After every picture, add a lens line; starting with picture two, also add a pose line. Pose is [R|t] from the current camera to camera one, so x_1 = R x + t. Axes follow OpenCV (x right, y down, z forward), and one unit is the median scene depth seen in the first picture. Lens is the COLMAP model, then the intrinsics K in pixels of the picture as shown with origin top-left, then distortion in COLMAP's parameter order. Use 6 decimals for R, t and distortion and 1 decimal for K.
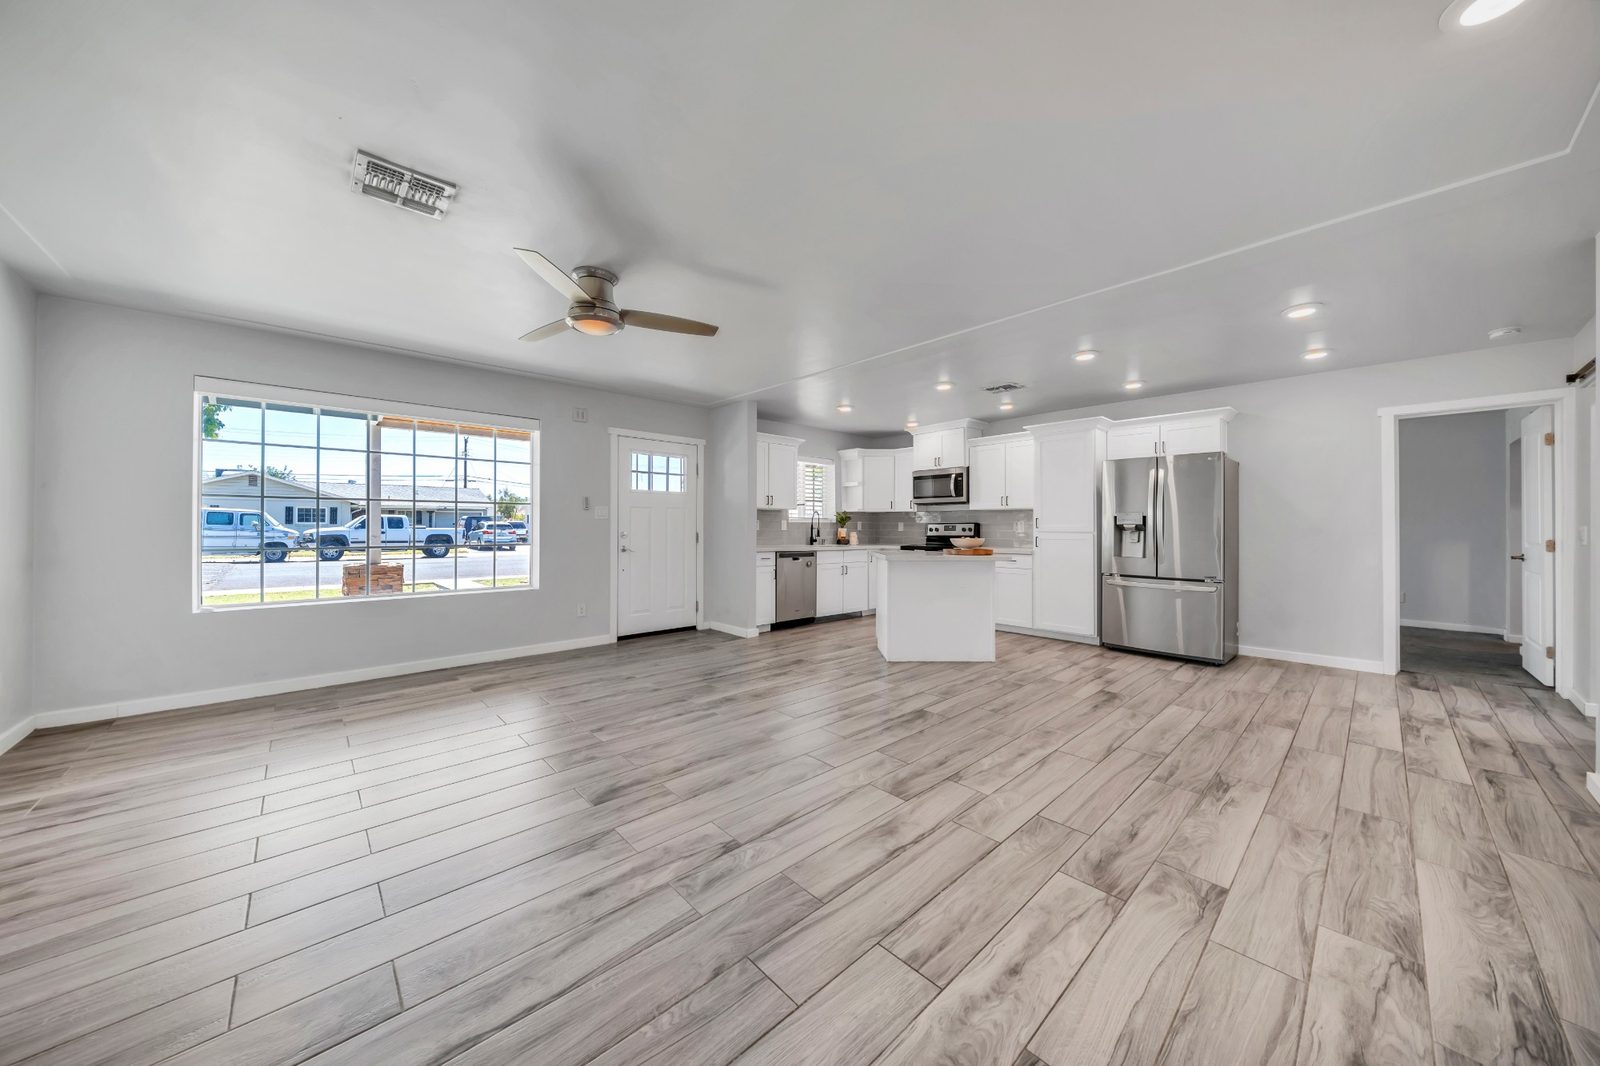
lens RADIAL K [[544.5, 0, 787.8], [0, 544.5, 528.0], [0, 0, 1]] dist [-0.000617, -0.000045]
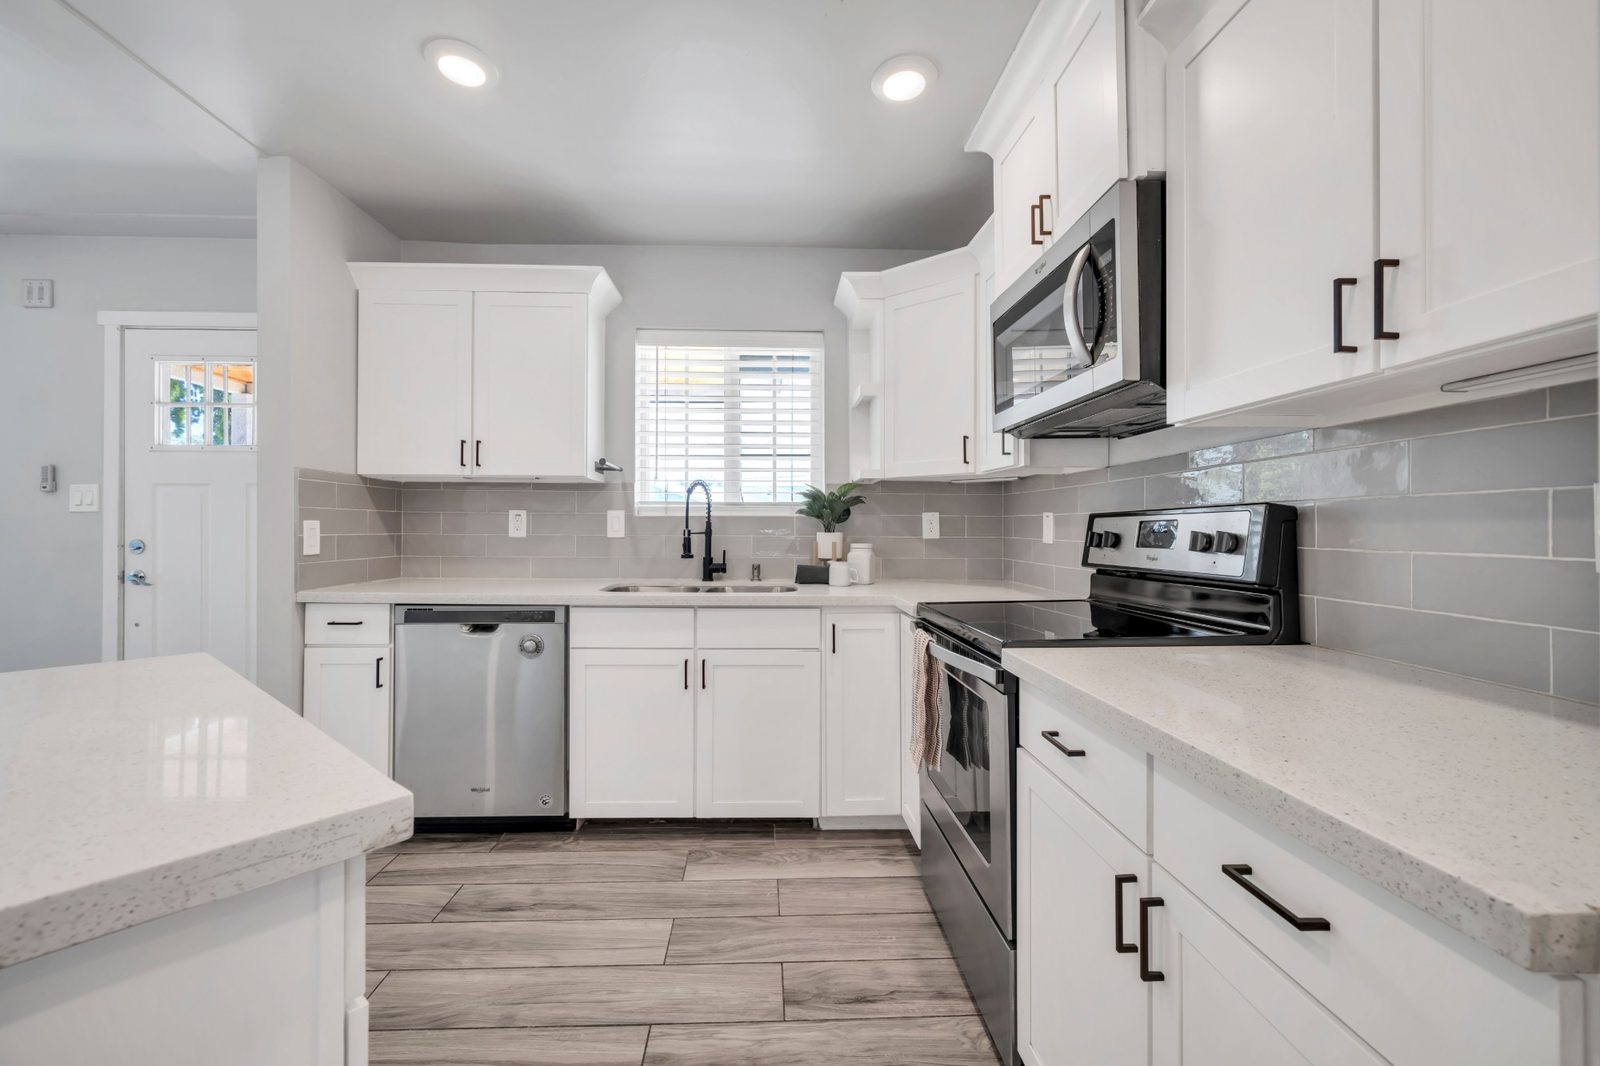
lens RADIAL K [[658.6, 0, 787.9], [0, 658.6, 533.4], [0, 0, 1]] dist [0.001005, 0.000078]
pose [[0.764009, 0.005137, -0.645185, 0.362870], [-0.000787, 0.999975, 0.007030, -0.001875], [0.645205, -0.004863, 0.763994, 0.740063]]
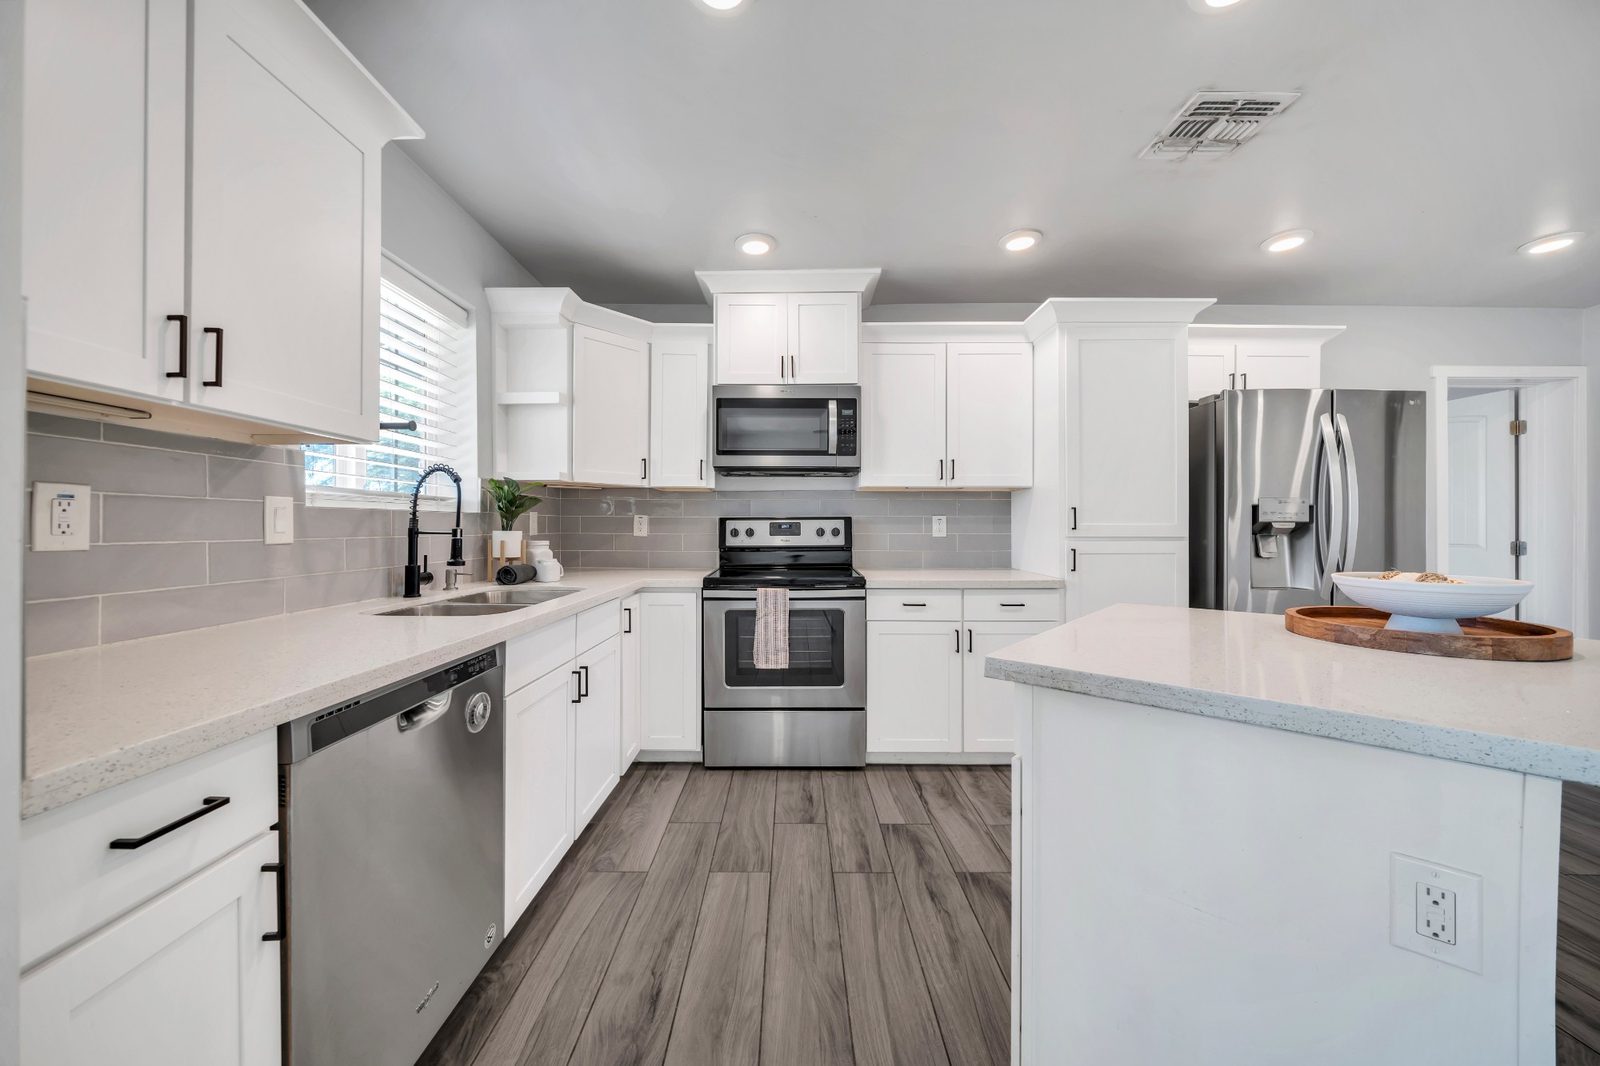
lens RADIAL K [[565.4, 0, 800.0], [0, 565.4, 533.0], [0, 0, 1]] dist [-0.000723, -0.000041]
pose [[0.665864, -0.011084, 0.745991, -0.035463], [0.000677, 0.999898, 0.014252, -0.003039], [-0.746073, -0.008985, 0.665804, 0.709367]]
